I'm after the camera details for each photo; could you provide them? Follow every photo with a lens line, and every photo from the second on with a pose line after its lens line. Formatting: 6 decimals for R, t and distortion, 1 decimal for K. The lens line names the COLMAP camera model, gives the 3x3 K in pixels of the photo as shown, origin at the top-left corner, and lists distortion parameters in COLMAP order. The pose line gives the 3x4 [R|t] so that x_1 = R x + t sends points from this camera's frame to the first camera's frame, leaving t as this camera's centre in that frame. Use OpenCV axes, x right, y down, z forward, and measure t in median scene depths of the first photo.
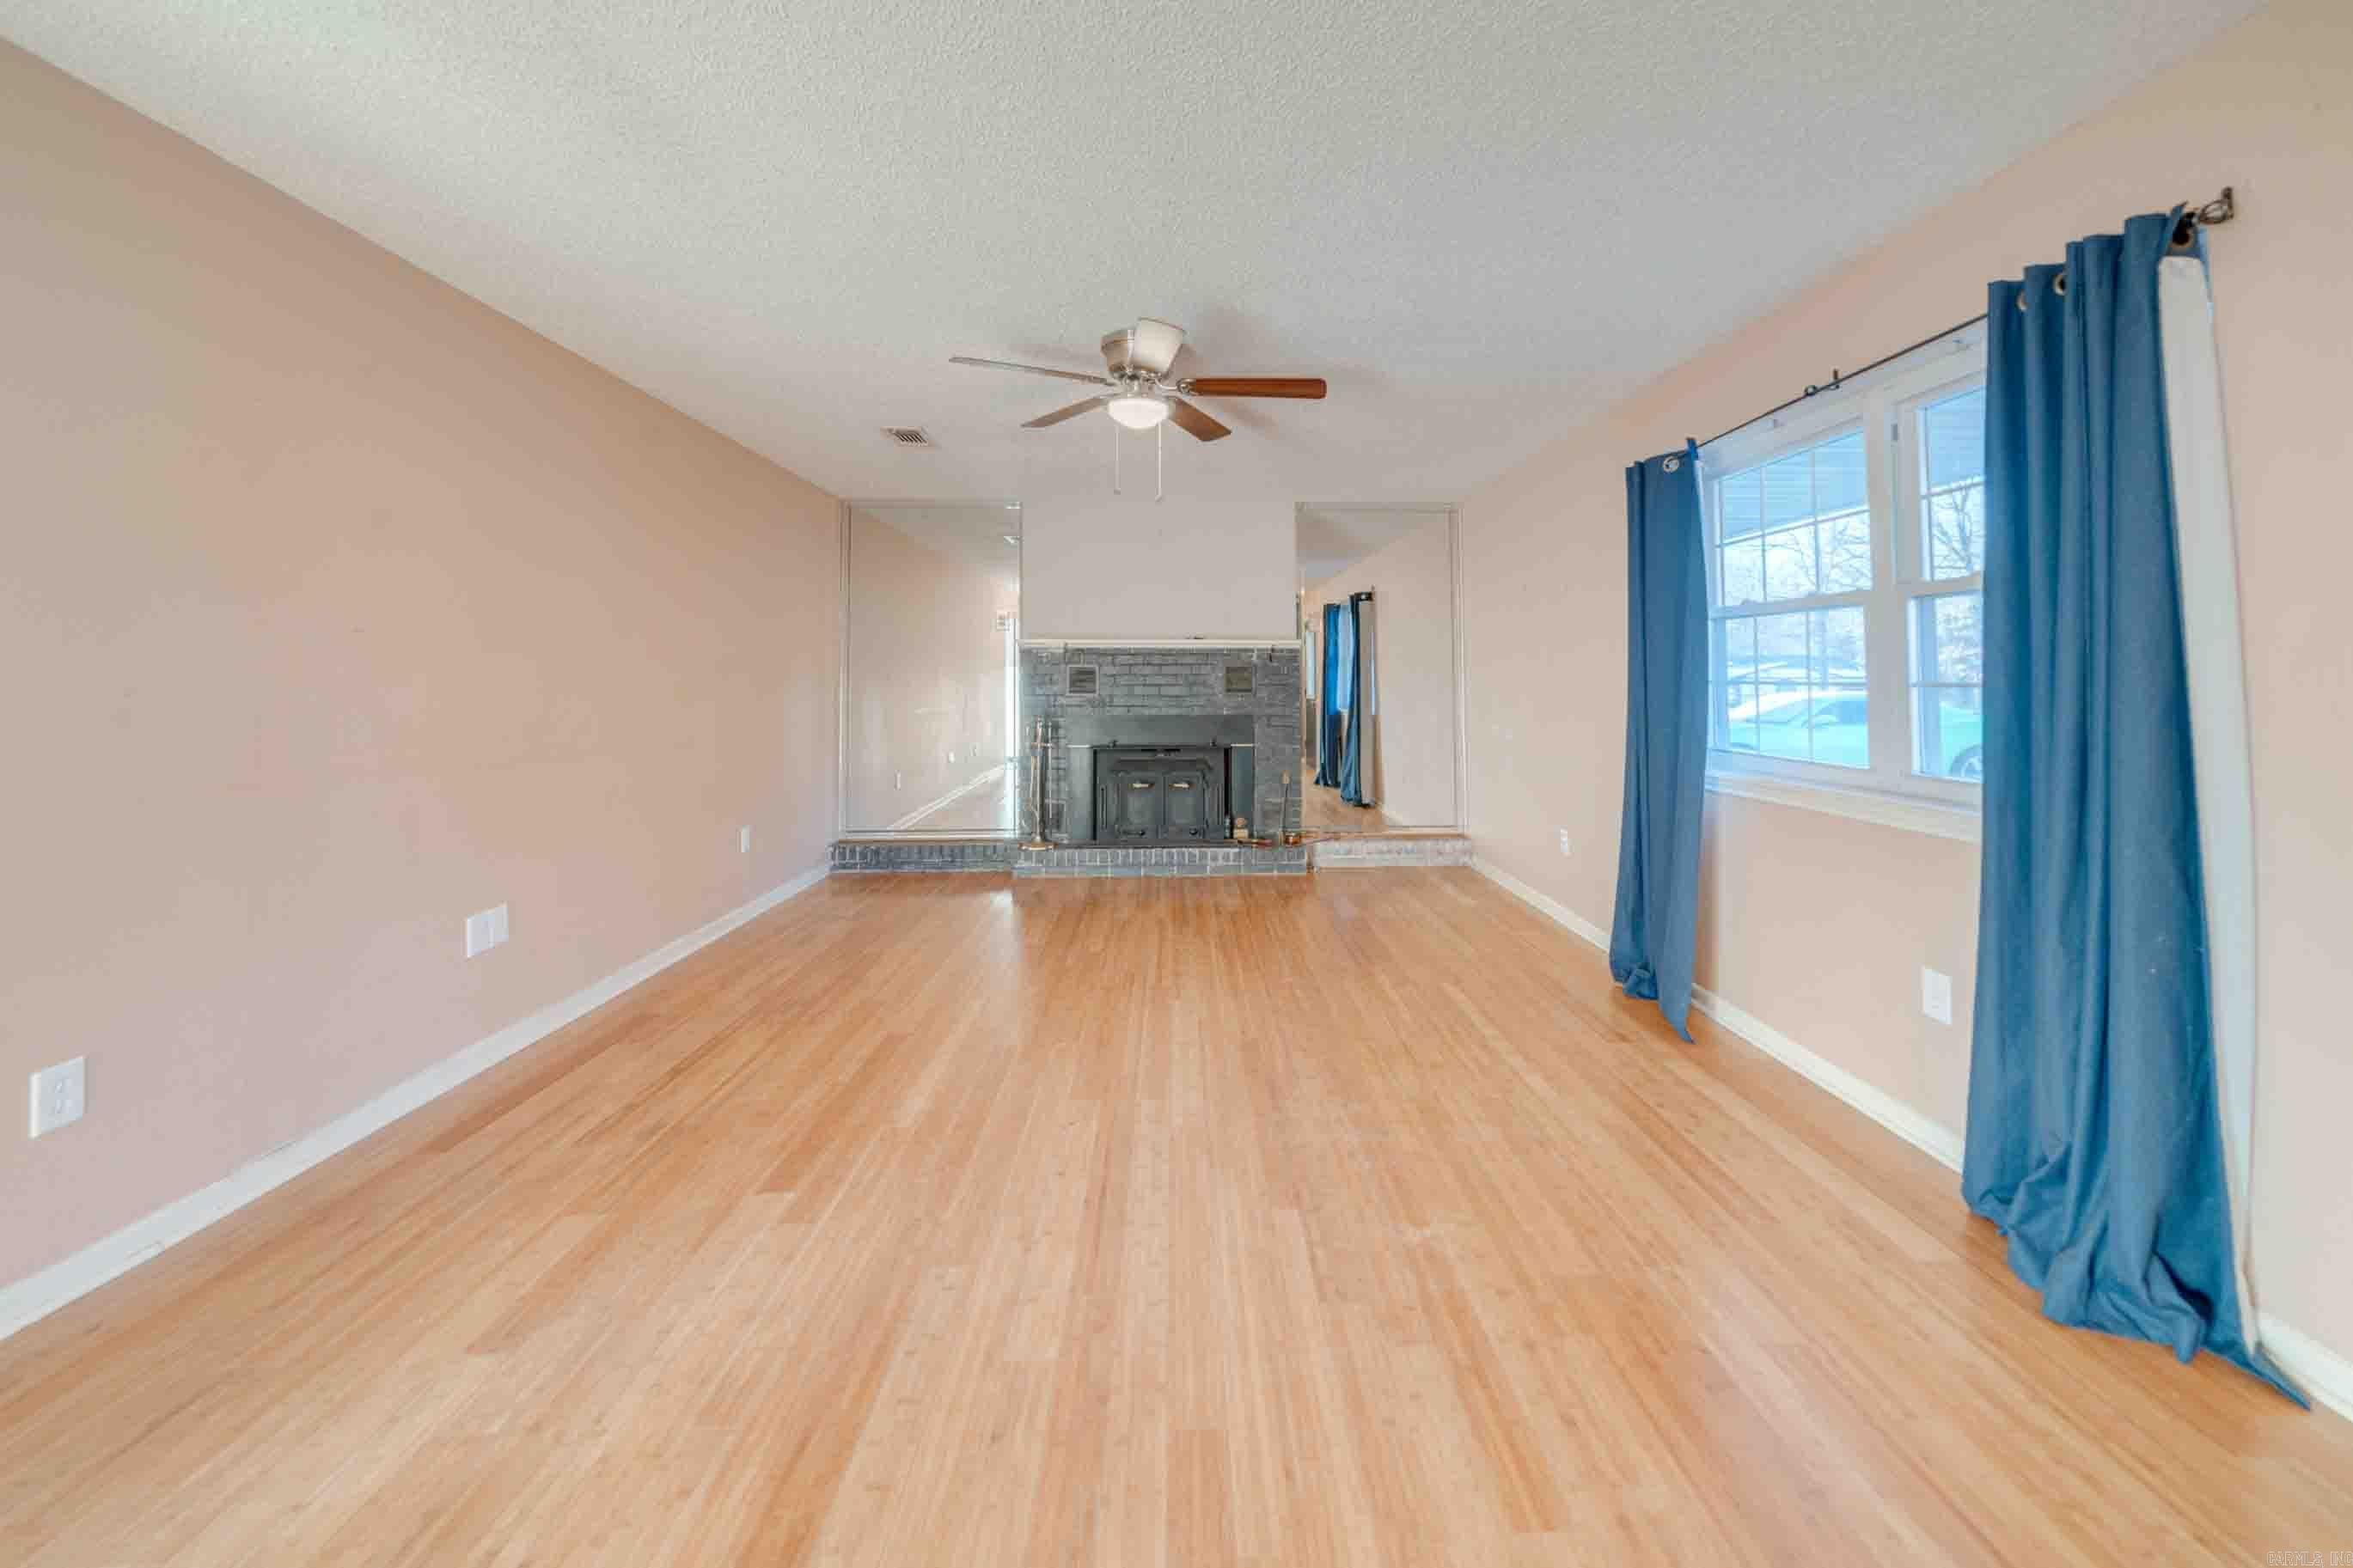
lens RADIAL K [[845.1, 0, 1193.6], [0, 845.1, 658.2], [0, 0, 1]] dist [-0.006734, 0.000212]
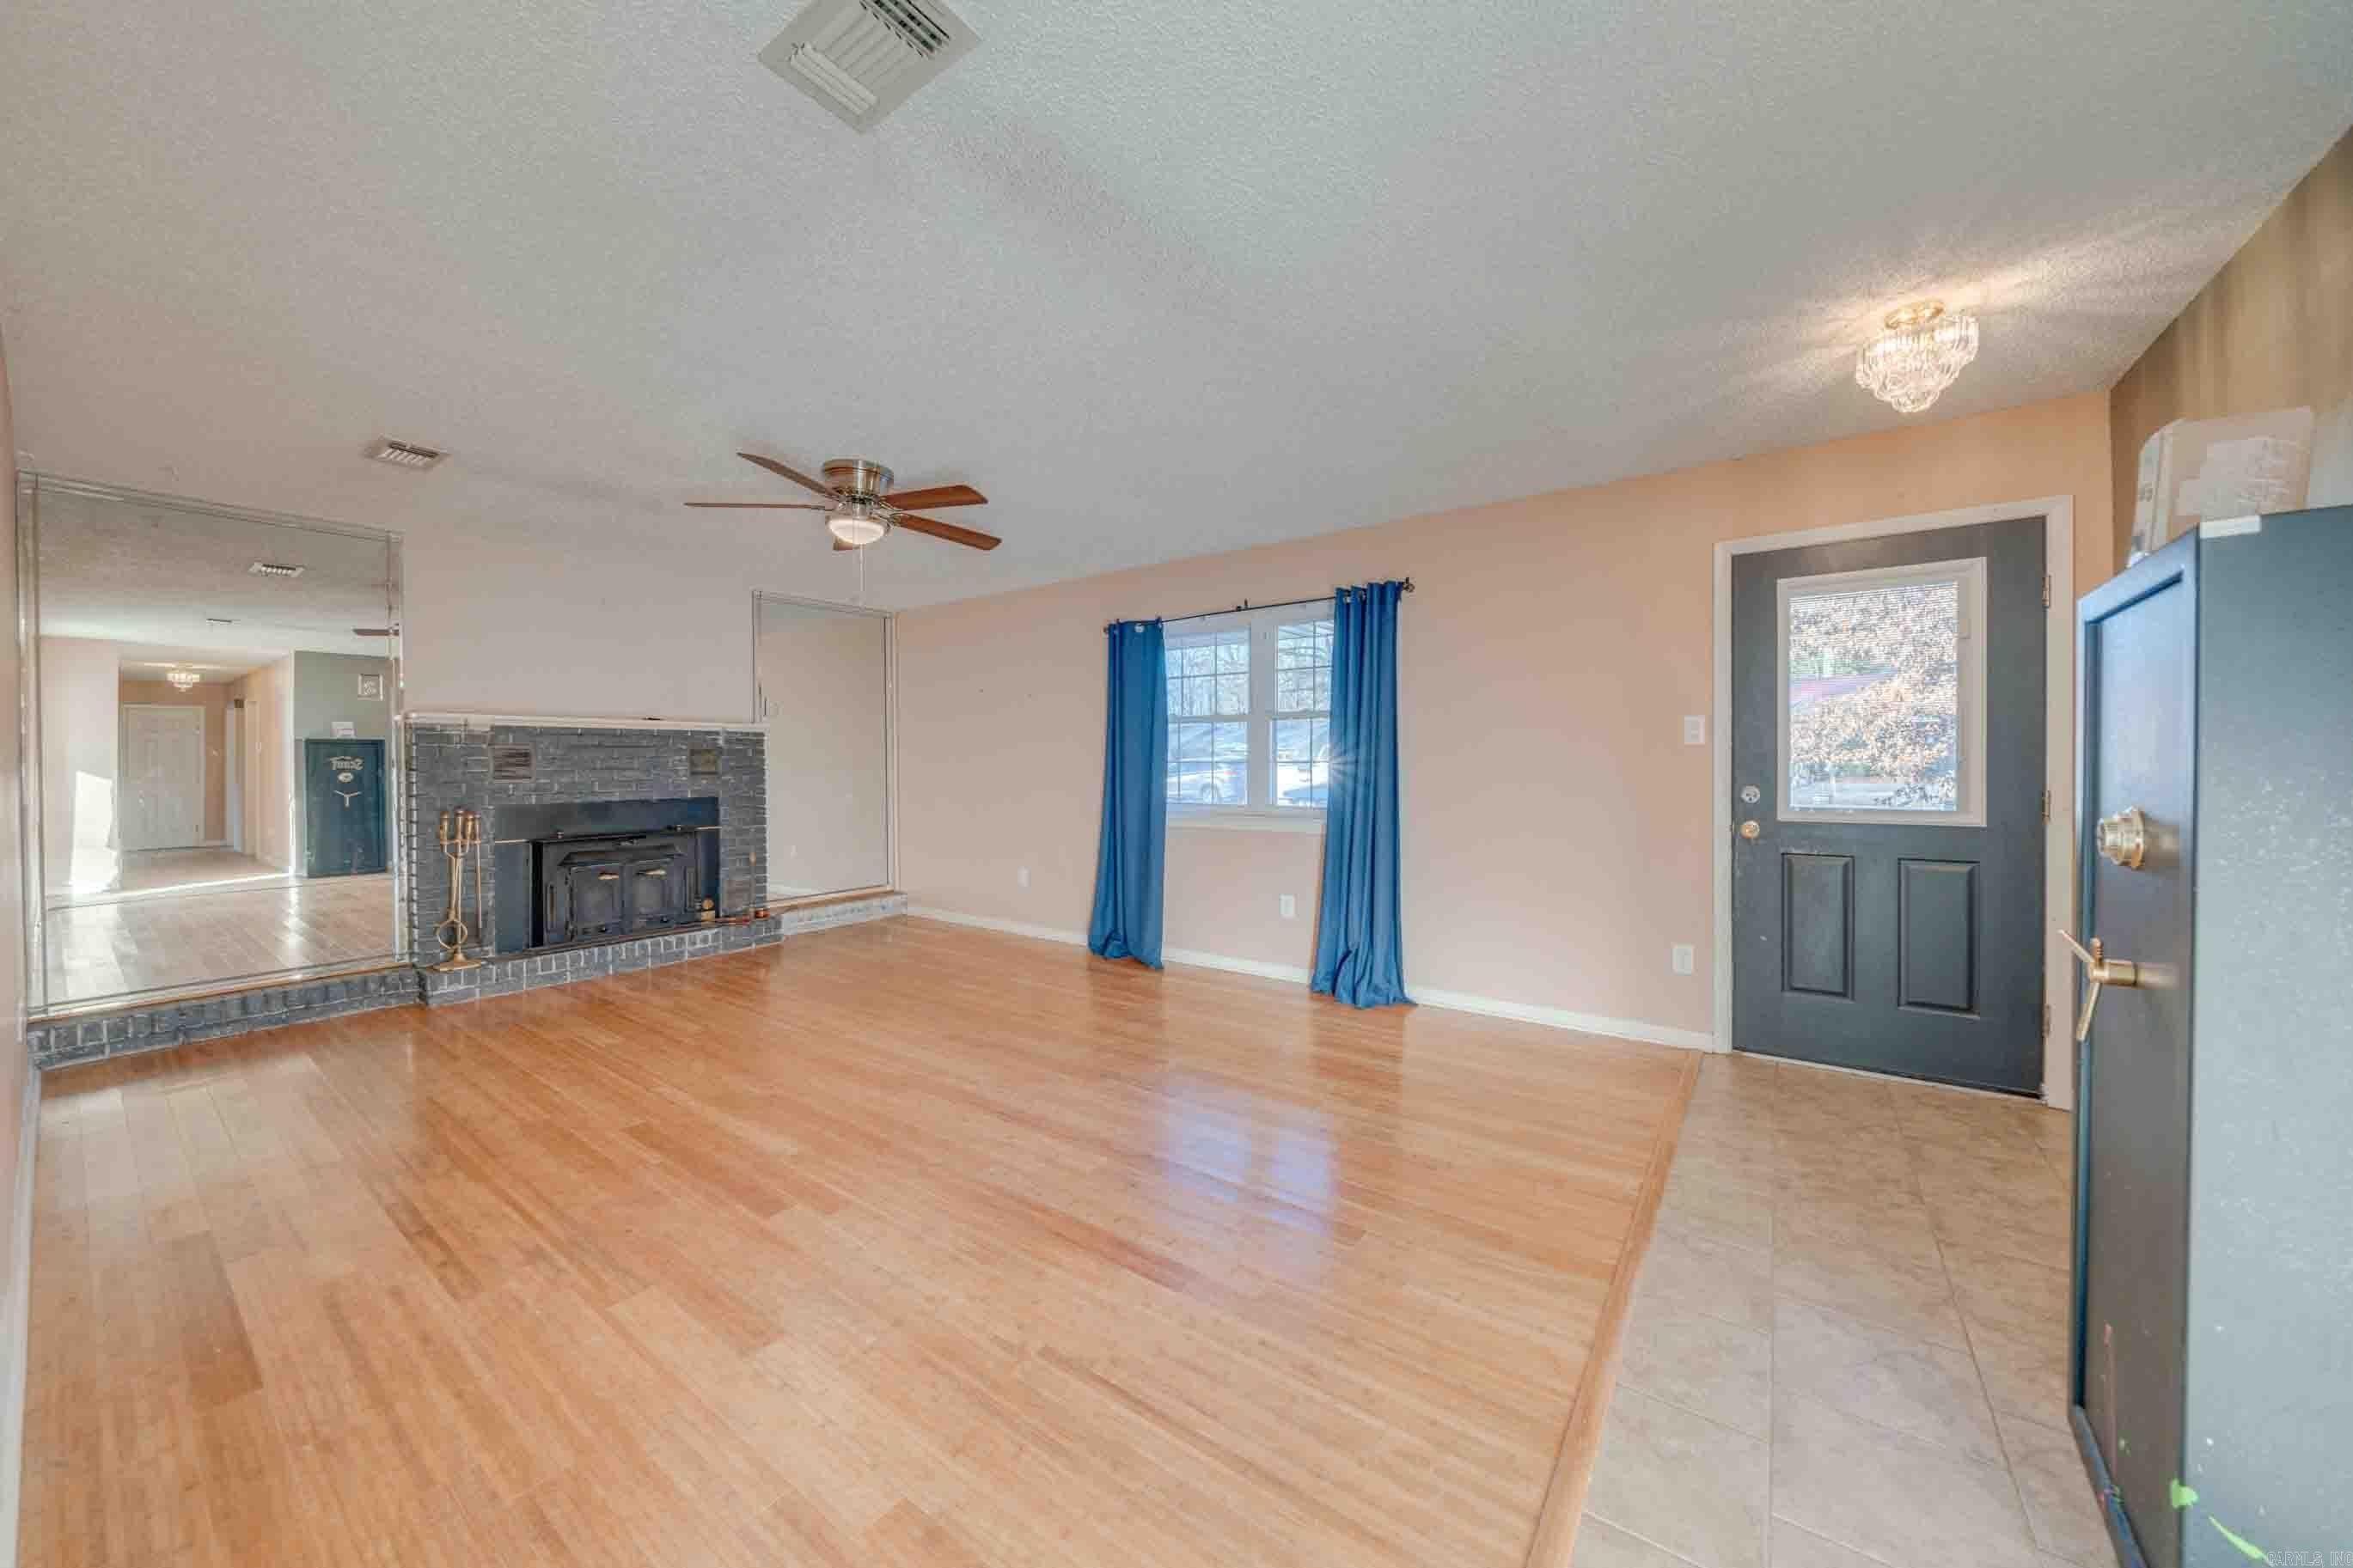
lens RADIAL K [[846.3, 0, 1137.9], [0, 846.3, 772.7], [0, 0, 1]] dist [-0.005354, 0.000051]
pose [[0.640755, -0.015367, 0.767592, -0.402926], [-0.012468, 0.999460, 0.030417, 0.001065], [-0.767645, -0.029060, 0.640217, -0.031548]]
